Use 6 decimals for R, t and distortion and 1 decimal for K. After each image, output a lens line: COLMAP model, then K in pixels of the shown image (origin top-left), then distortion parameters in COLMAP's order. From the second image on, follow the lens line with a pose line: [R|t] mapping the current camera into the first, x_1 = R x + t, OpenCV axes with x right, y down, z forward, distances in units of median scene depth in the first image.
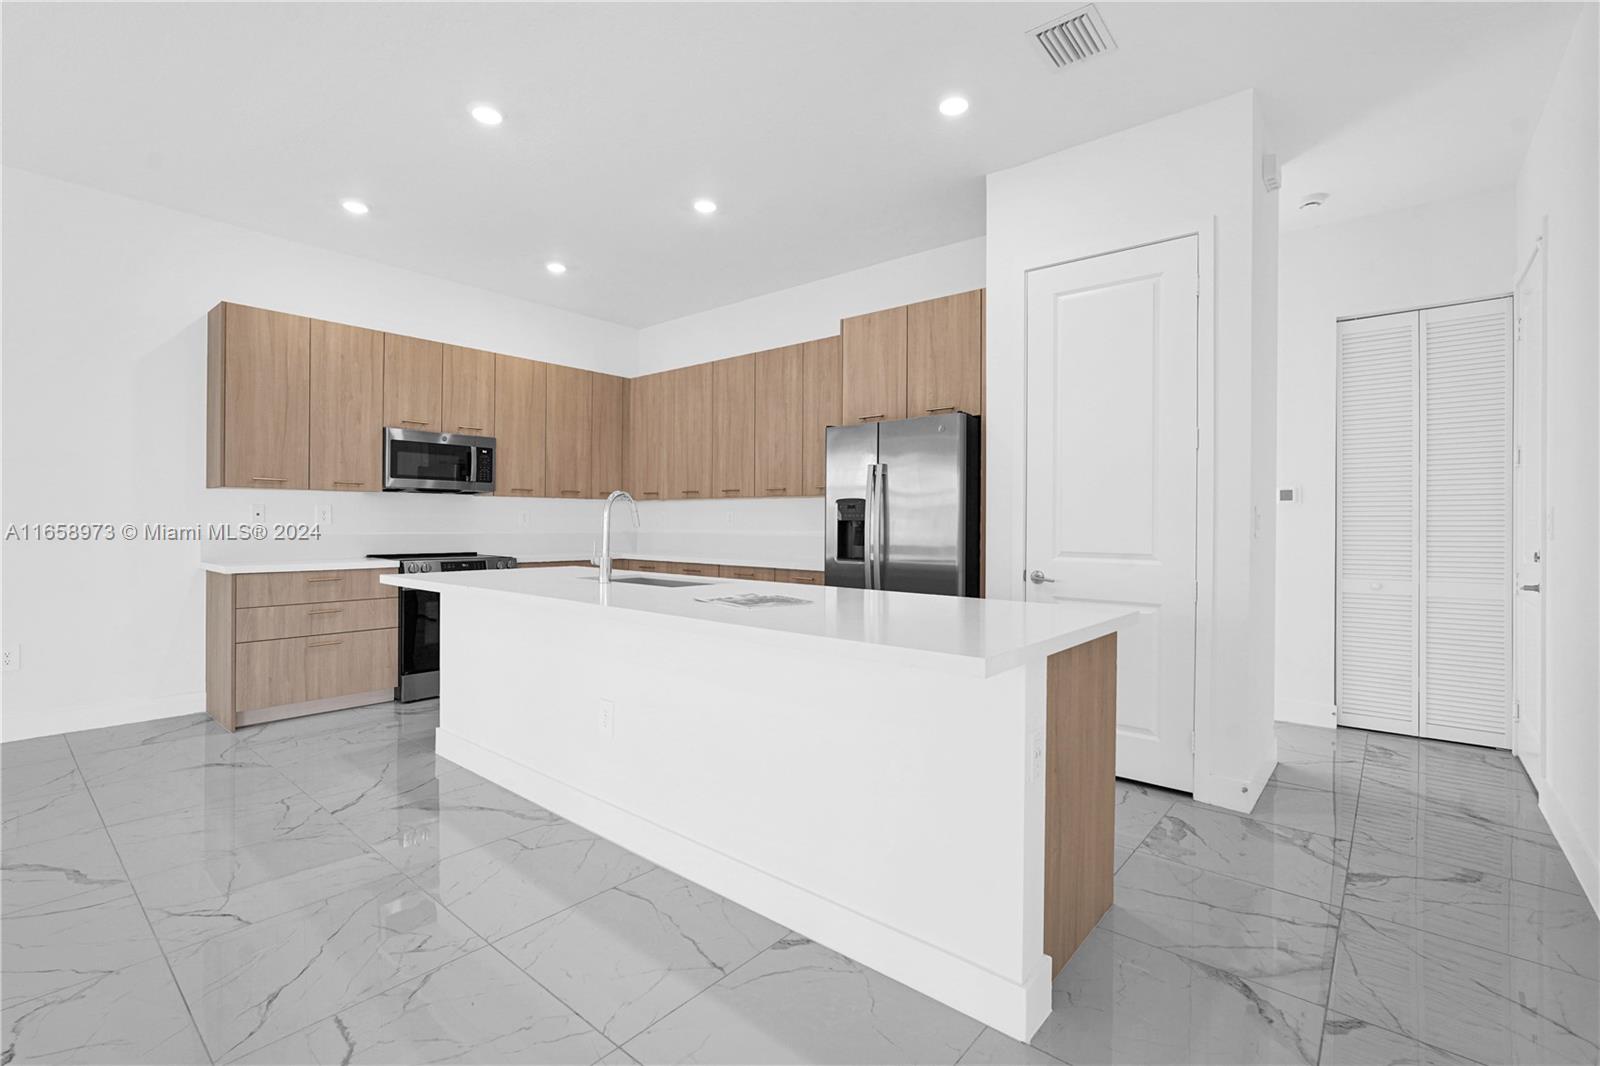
lens RADIAL K [[721.0, 0, 797.1], [0, 721.0, 520.8], [0, 0, 1]] dist [-0.001538, 0.000104]
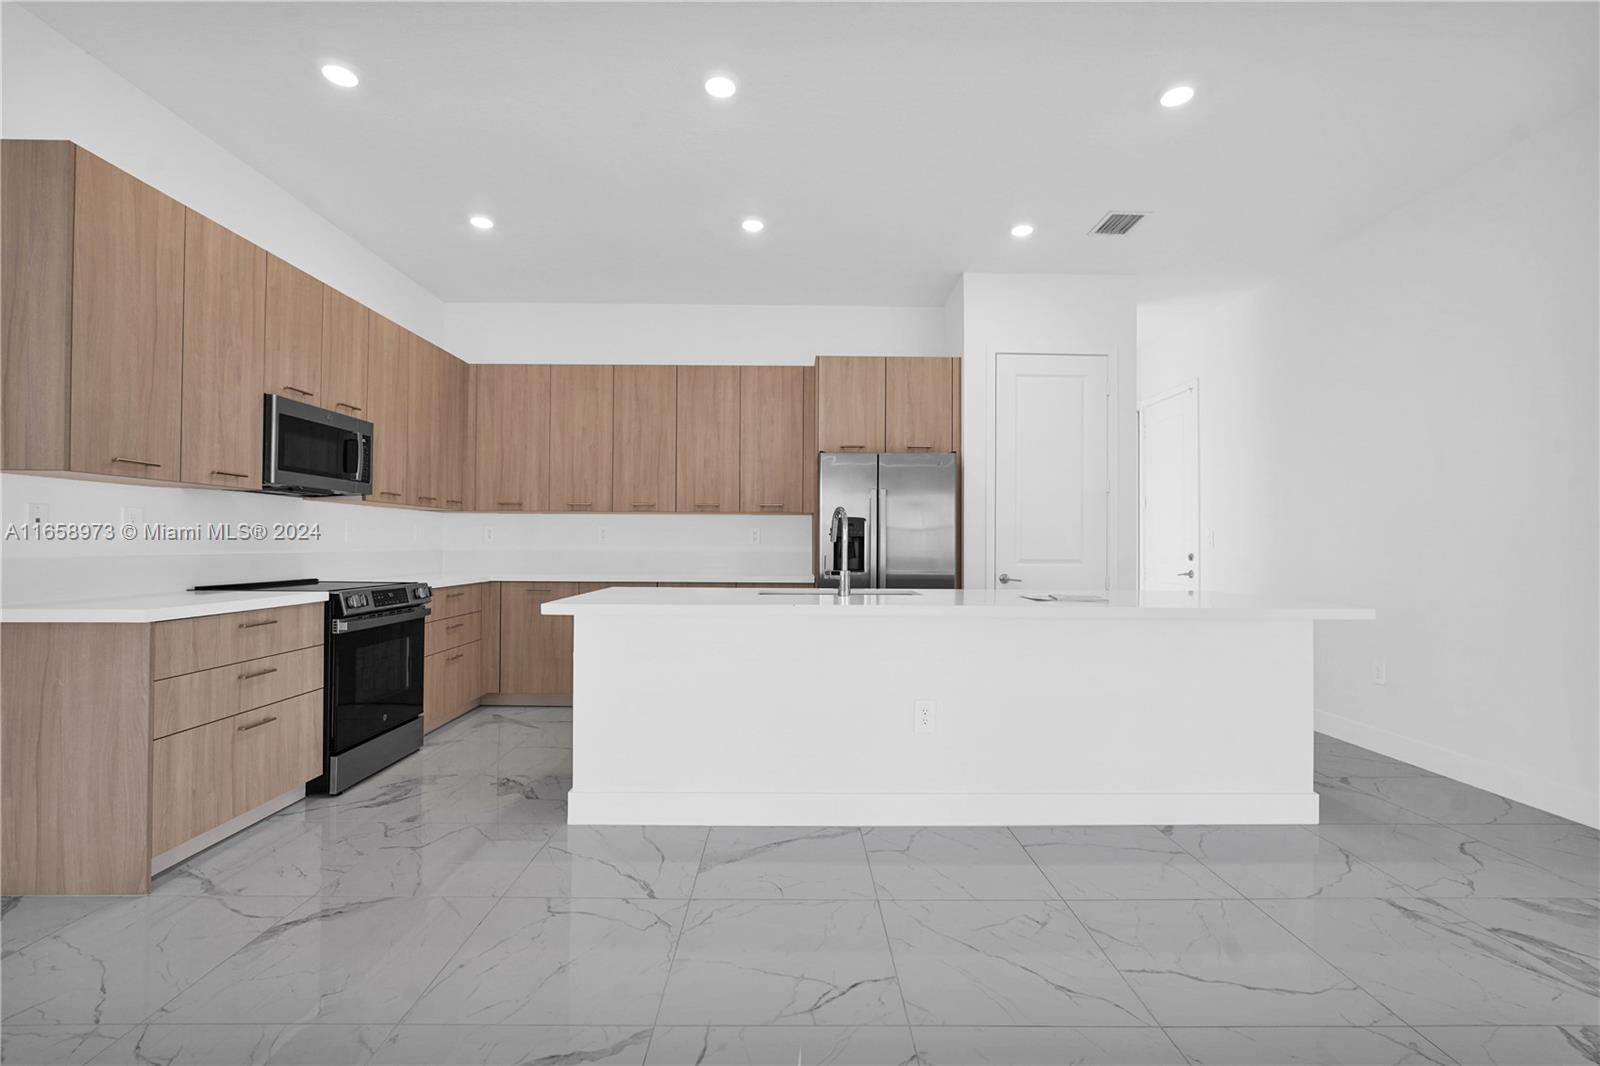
lens RADIAL K [[715.8, 0, 798.2], [0, 715.8, 532.9], [0, 0, 1]] dist [-0.004474, 0.000449]
pose [[0.751128, 0.008831, 0.660097, -0.650449], [-0.001952, 0.999936, -0.011157, 0.005876], [-0.660153, 0.007092, 0.751097, 0.181578]]
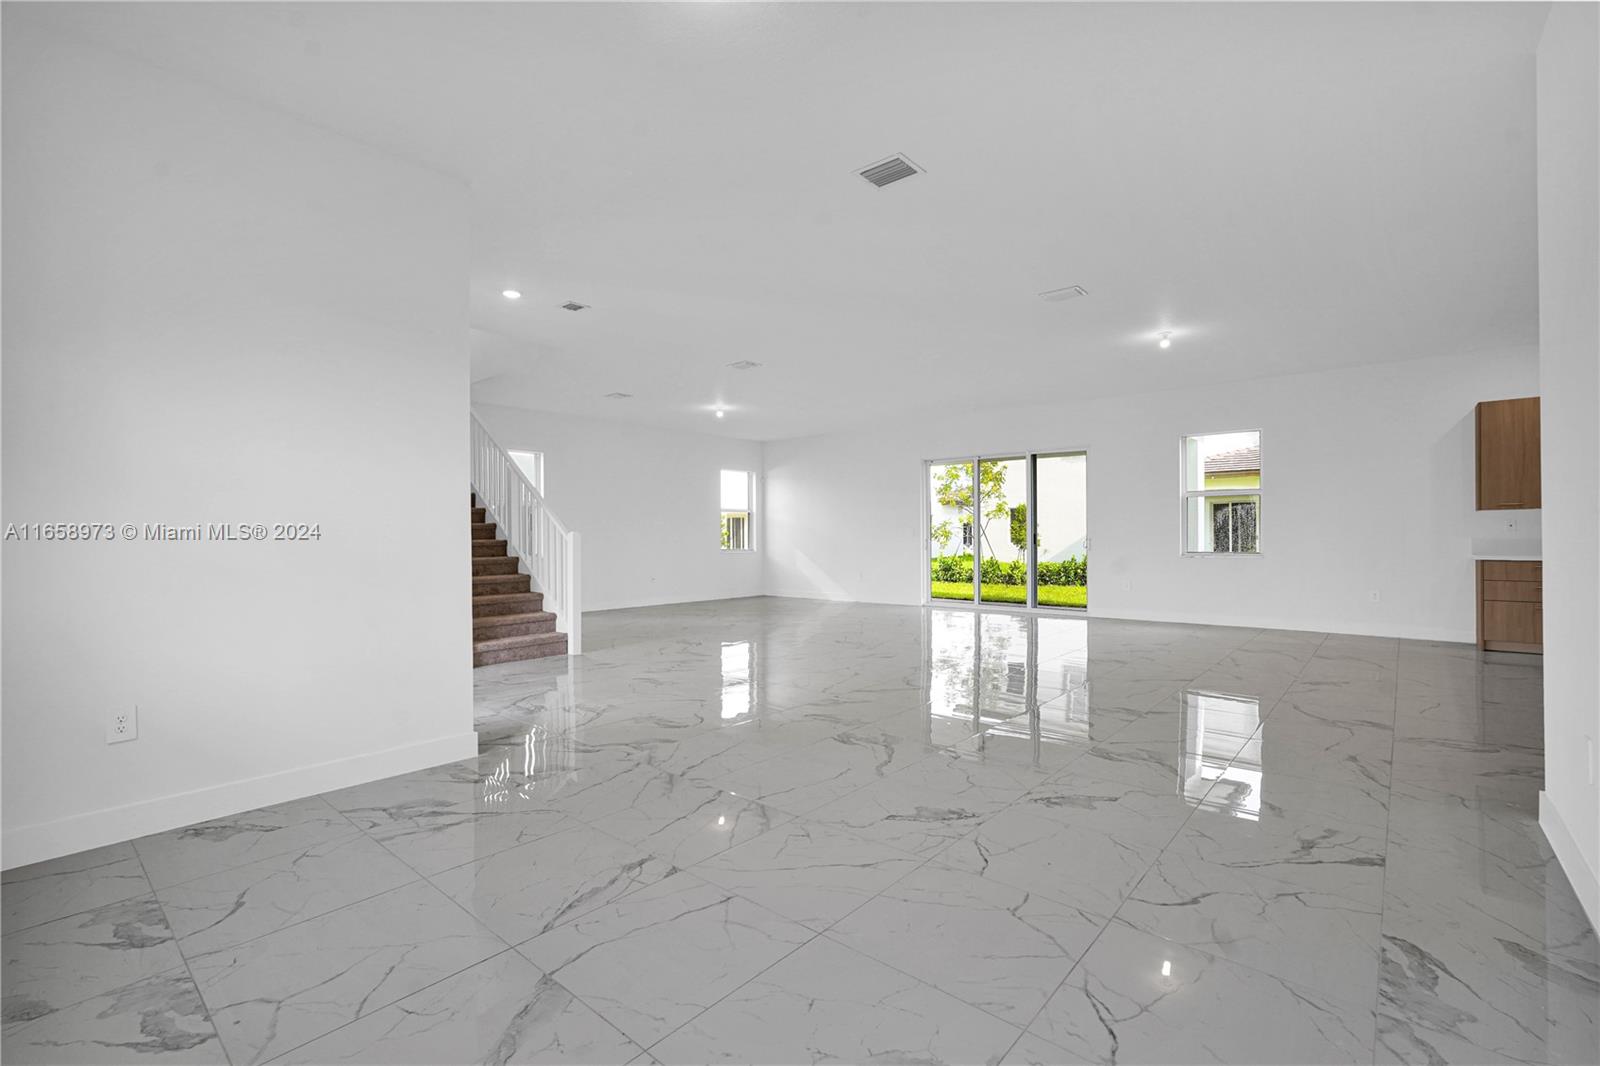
lens RADIAL K [[708.2, 0, 800.0], [0, 708.2, 533.0], [0, 0, 1]] dist [-0.002119, 0.000010]
pose [[-0.000999, -0.009386, -0.999955, 0.782618], [0.006211, 0.999937, -0.009392, 0.010470], [0.999980, -0.006220, -0.000941, -0.545091]]
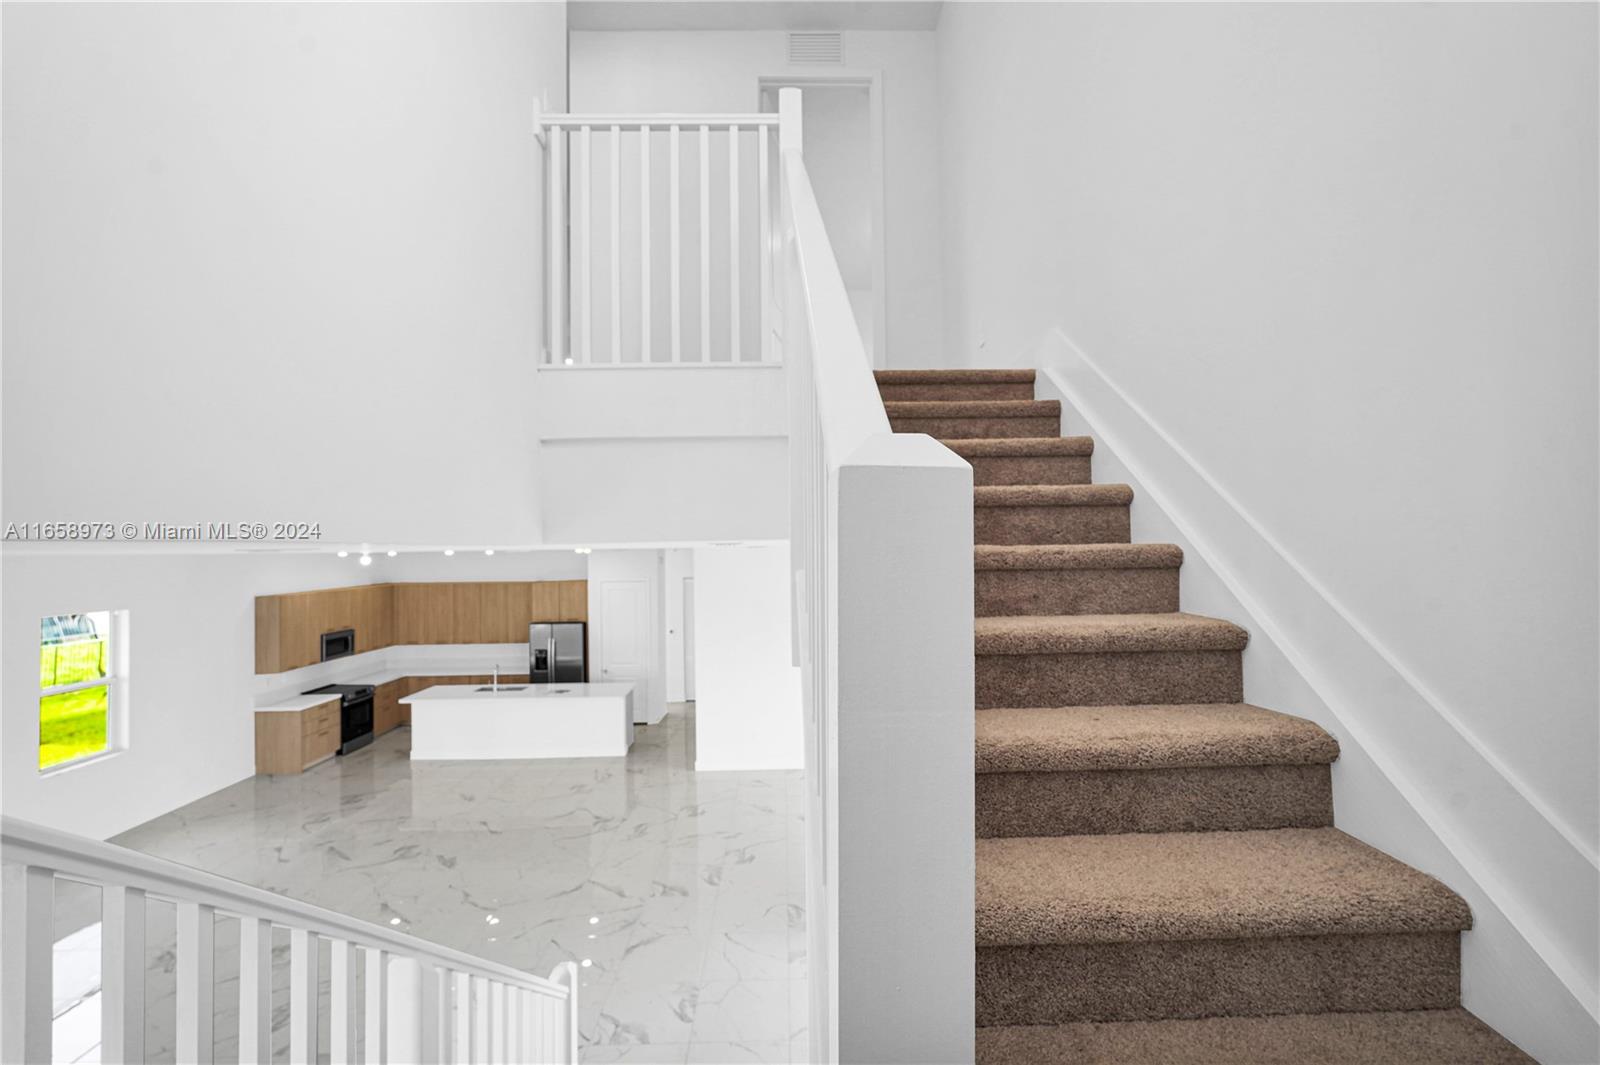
lens RADIAL K [[723.1, 0, 797.6], [0, 723.1, 537.5], [0, 0, 1]] dist [-0.000336, 0.000306]
pose [[0.752033, -0.012551, 0.659006, -0.953596], [0.016339, 0.999866, 0.000398, -0.416500], [-0.658923, 0.010468, 0.752137, -1.690670]]
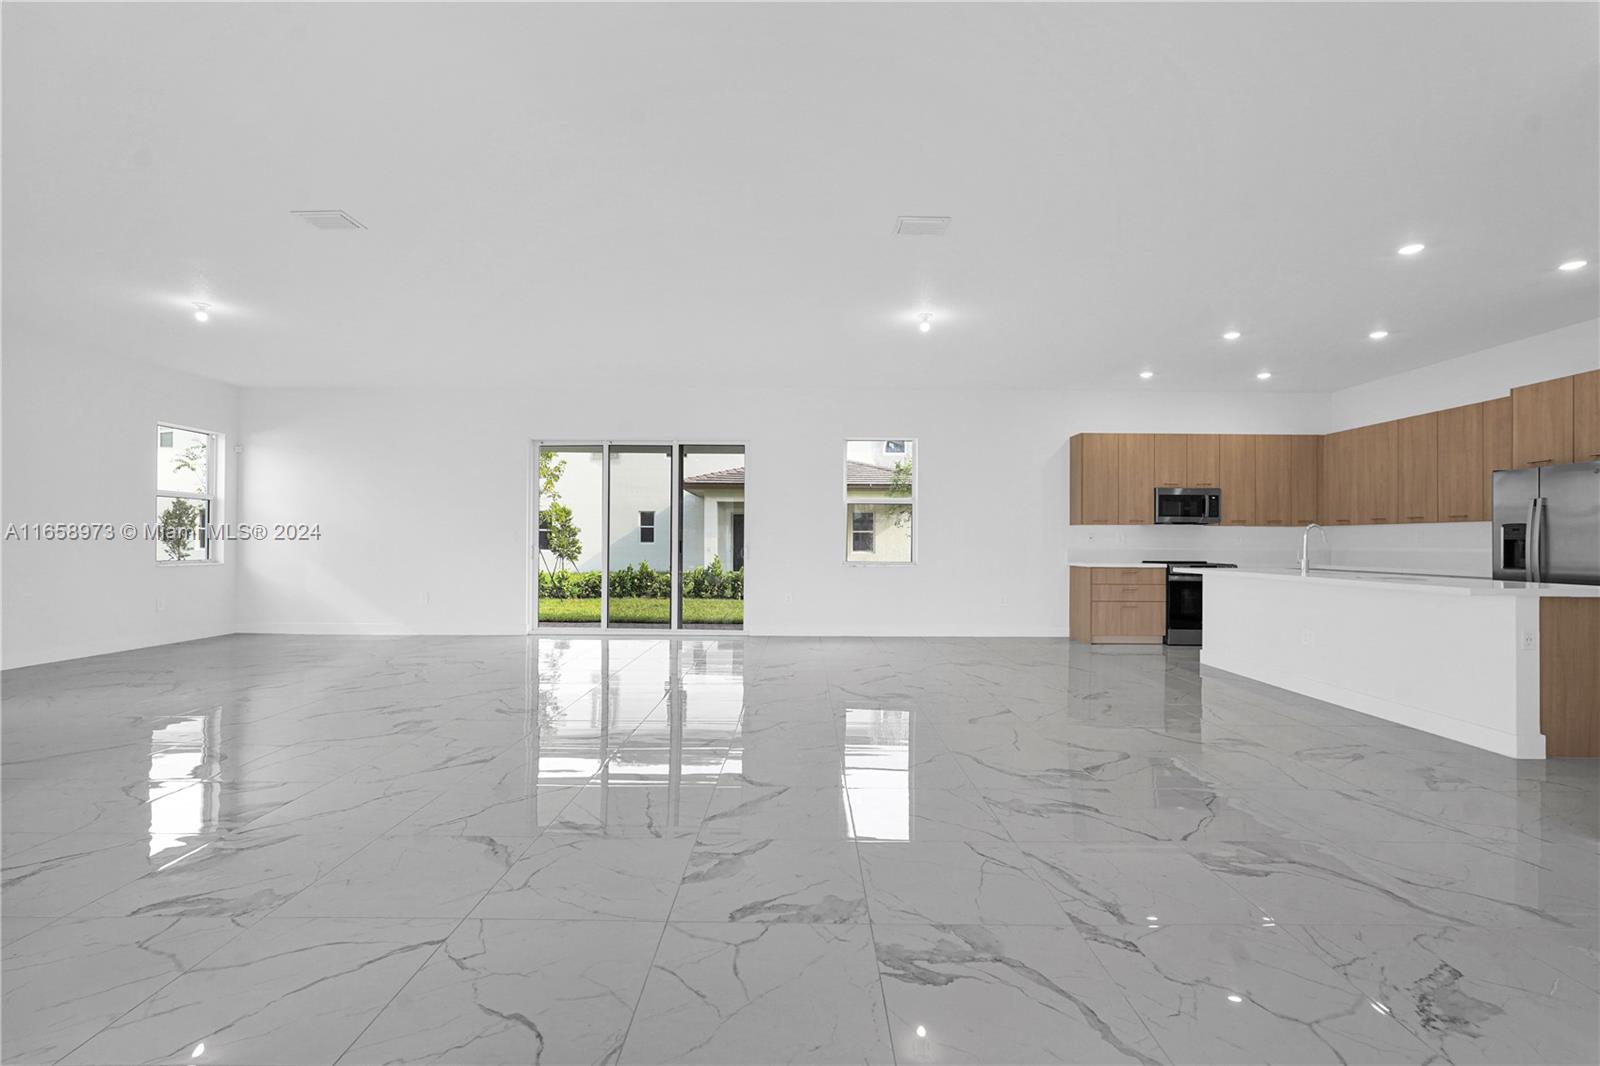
lens RADIAL K [[724.4, 0, 802.3], [0, 724.4, 538.1], [0, 0, 1]] dist [-0.003936, -0.000144]
pose [[0.651687, -0.005982, -0.758465, 0.205452], [-0.000465, 0.999966, -0.008286, 0.007542], [0.758488, 0.005753, 0.651662, -0.810081]]
